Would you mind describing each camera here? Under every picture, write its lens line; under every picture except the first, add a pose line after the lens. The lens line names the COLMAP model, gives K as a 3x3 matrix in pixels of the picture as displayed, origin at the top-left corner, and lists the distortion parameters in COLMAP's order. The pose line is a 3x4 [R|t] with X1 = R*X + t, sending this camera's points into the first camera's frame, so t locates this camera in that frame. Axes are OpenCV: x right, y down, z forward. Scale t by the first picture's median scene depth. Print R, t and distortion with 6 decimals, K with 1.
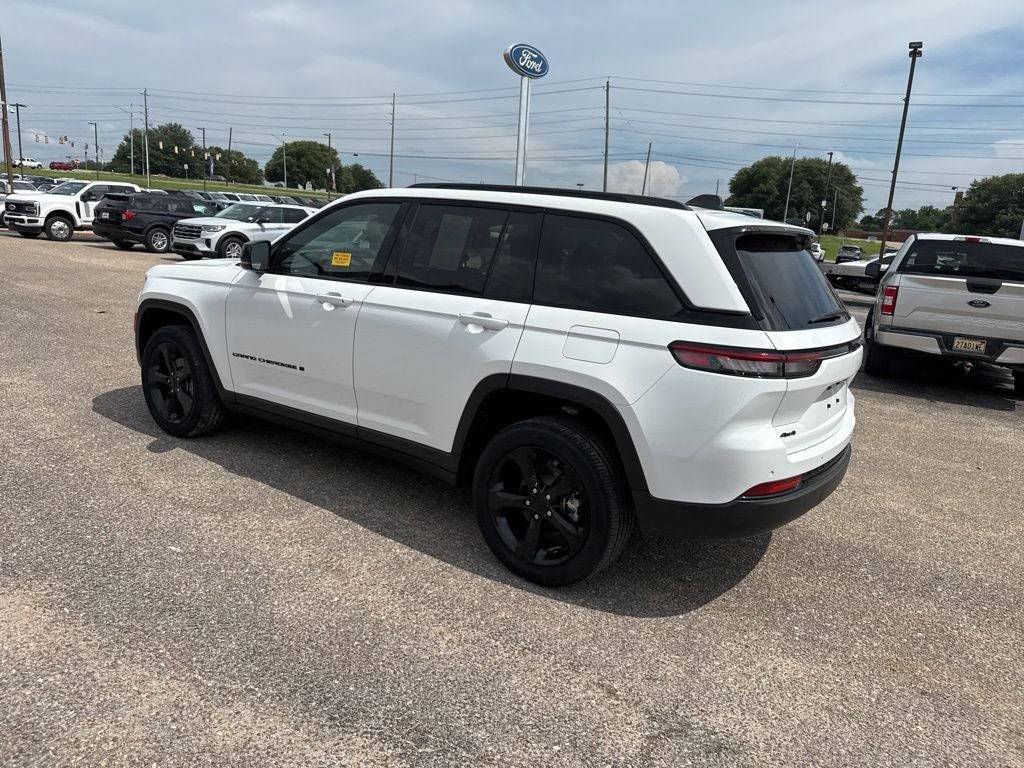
lens RADIAL K [[731.3, 0, 509.8], [0, 731.3, 393.3], [0, 0, 1]] dist [0.023806, -0.033658]
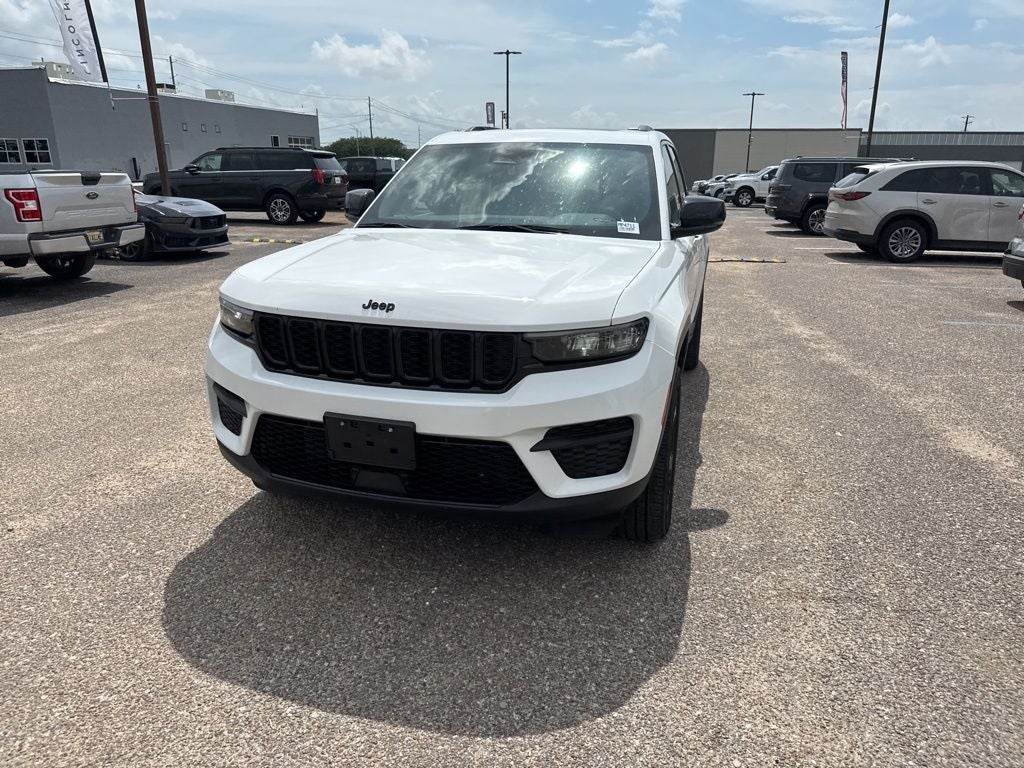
lens RADIAL K [[733.1, 0, 502.4], [0, 733.1, 386.6], [0, 0, 1]] dist [0.013634, -0.027135]
pose [[-0.327695, -0.346791, 0.878836, -0.989500], [0.172116, 0.892719, 0.416447, -0.366054], [-0.928974, 0.287730, -0.232851, 1.322838]]
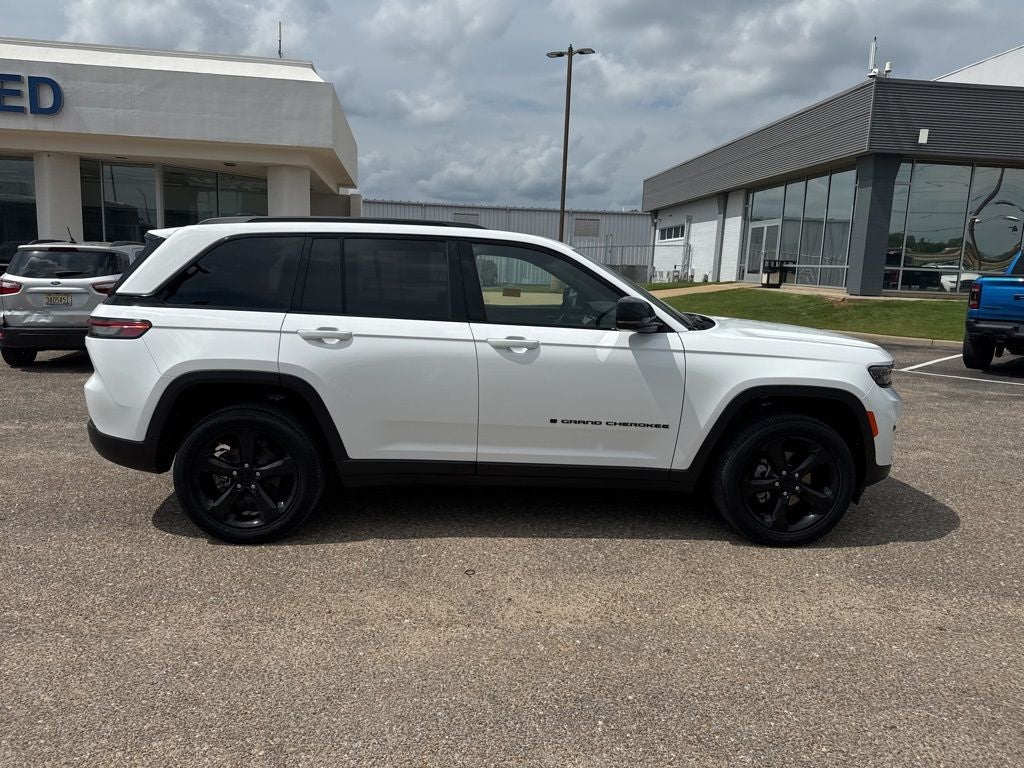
lens RADIAL K [[712.3, 0, 503.3], [0, 712.3, 372.2], [0, 0, 1]] dist [0.051173, -0.073835]
pose [[-0.776587, -0.005731, -0.629984, 0.543957], [-0.225061, 0.936500, 0.268915, -0.343946], [0.588439, 0.350621, -0.728563, 1.738683]]
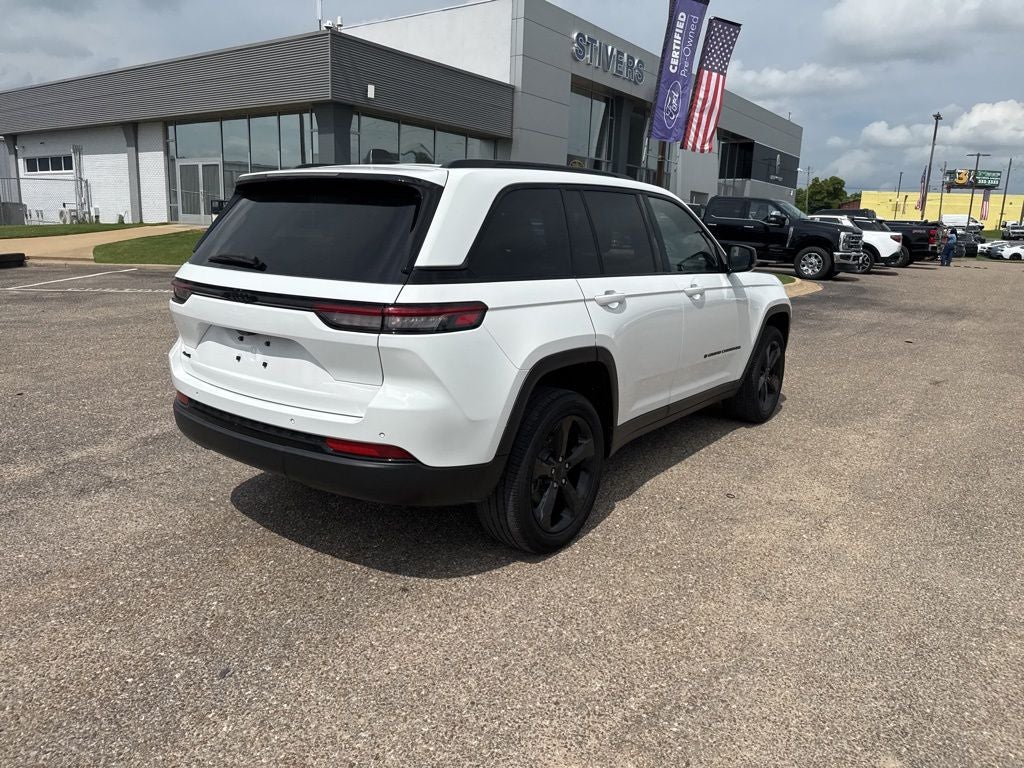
lens RADIAL K [[721.5, 0, 494.6], [0, 721.5, 373.6], [0, 0, 1]] dist [0.022067, -0.028607]
pose [[-0.031477, 0.128622, -0.991194, 0.941696], [-0.250203, 0.959098, 0.132402, -0.117884], [0.967682, 0.252167, 0.001992, 0.928374]]
